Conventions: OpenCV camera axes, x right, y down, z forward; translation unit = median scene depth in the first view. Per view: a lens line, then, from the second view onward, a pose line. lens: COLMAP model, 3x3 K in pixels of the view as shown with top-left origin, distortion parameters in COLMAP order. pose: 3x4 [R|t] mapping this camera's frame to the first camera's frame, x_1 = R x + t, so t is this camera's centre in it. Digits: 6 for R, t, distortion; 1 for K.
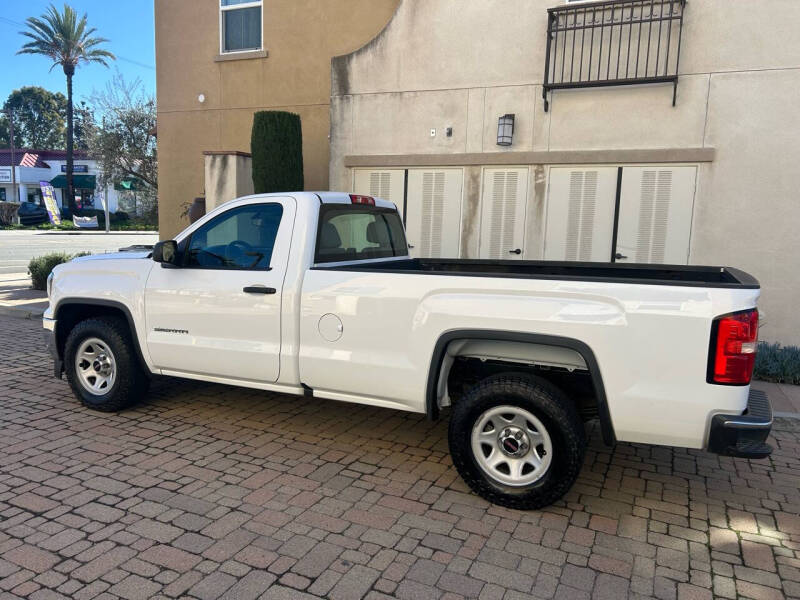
lens RADIAL K [[600.3, 0, 394.5], [0, 600.3, 299.6], [0, 0, 1]] dist [0.061113, -0.066268]
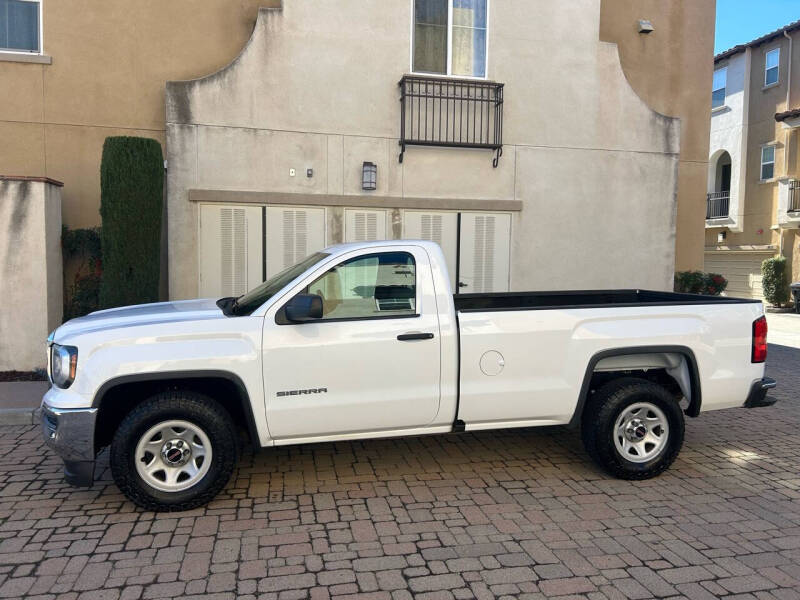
lens RADIAL K [[600.3, 0, 405.7], [0, 600.3, 295.3], [0, 0, 1]] dist [0.061113, -0.066268]
pose [[0.794771, -0.061343, 0.603802, -0.713515], [0.092316, 0.995521, -0.020374, -0.056334], [-0.599848, 0.071933, 0.796874, 0.159157]]
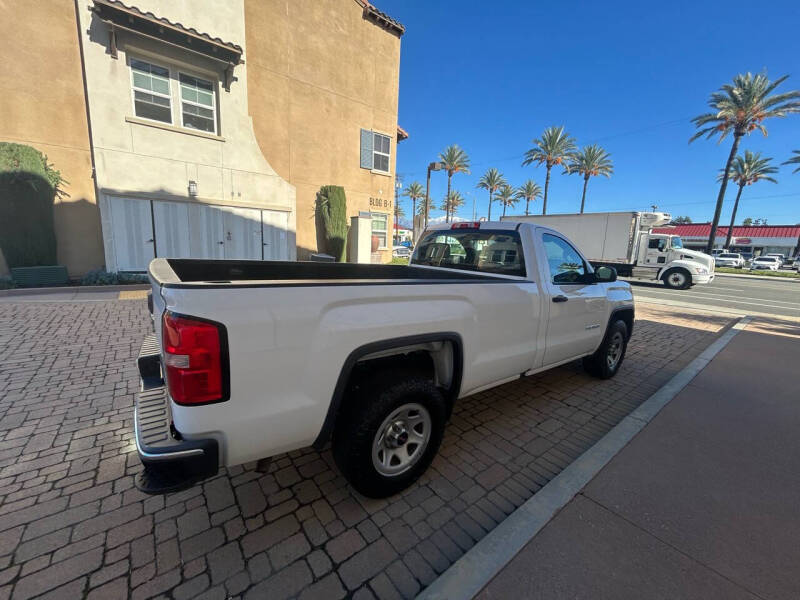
lens RADIAL K [[323.5, 0, 399.3], [0, 323.5, 300.8], [0, 0, 1]] dist [-0.002233, 0.000806]
pose [[-0.457677, 0.099414, -0.883543, 0.650757], [-0.172642, 0.964880, 0.197995, -0.118120], [0.872196, 0.243155, -0.424440, 1.188967]]
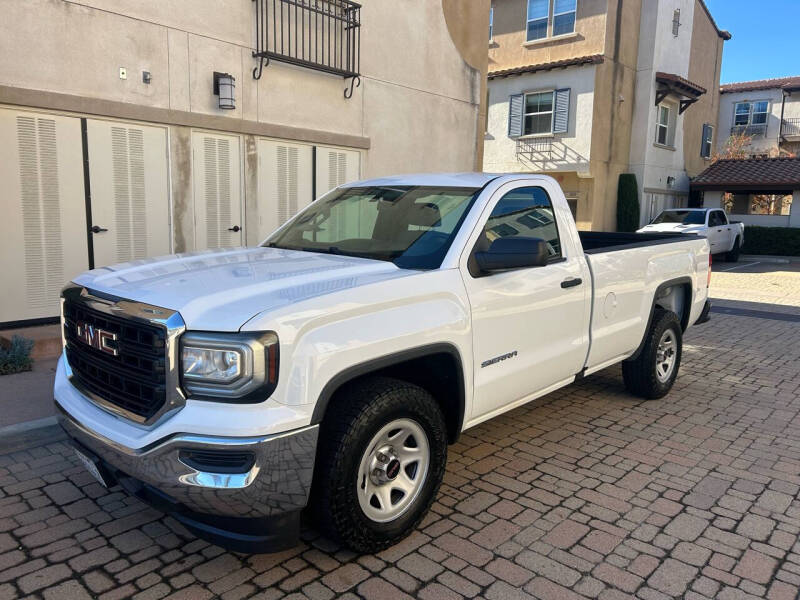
lens RADIAL K [[600.3, 0, 403.5], [0, 600.3, 293.4], [0, 0, 1]] dist [0.061113, -0.066268]
pose [[0.310865, -0.157436, 0.937324, -0.984068], [0.109879, 0.985526, 0.129090, -0.123345], [-0.944081, 0.062863, 0.323664, 0.791550]]
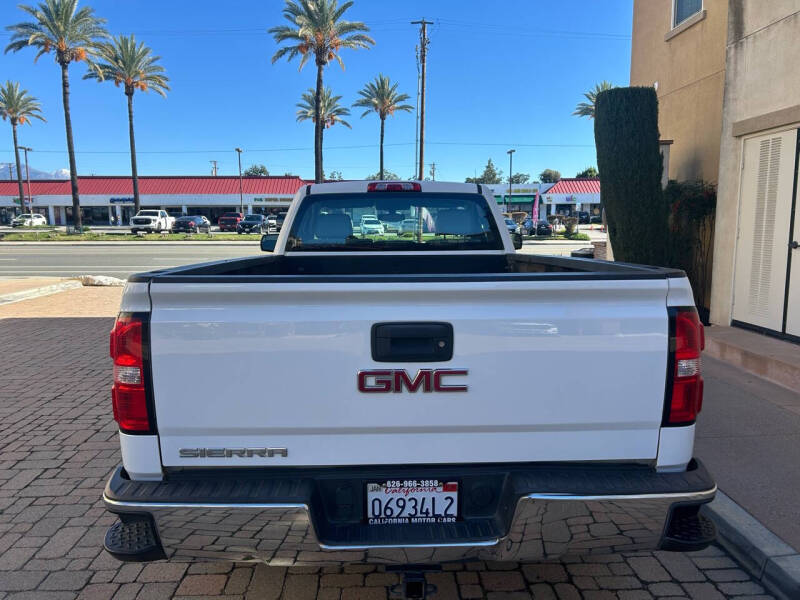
lens RADIAL K [[600.3, 0, 399.7], [0, 600.3, 304.8], [0, 0, 1]] dist [0.061113, -0.066268]
pose [[0.448811, 0.084174, -0.889654, 0.767012], [-0.093211, 0.994533, 0.047074, -0.029166], [0.888752, 0.061798, 0.454203, 0.585600]]
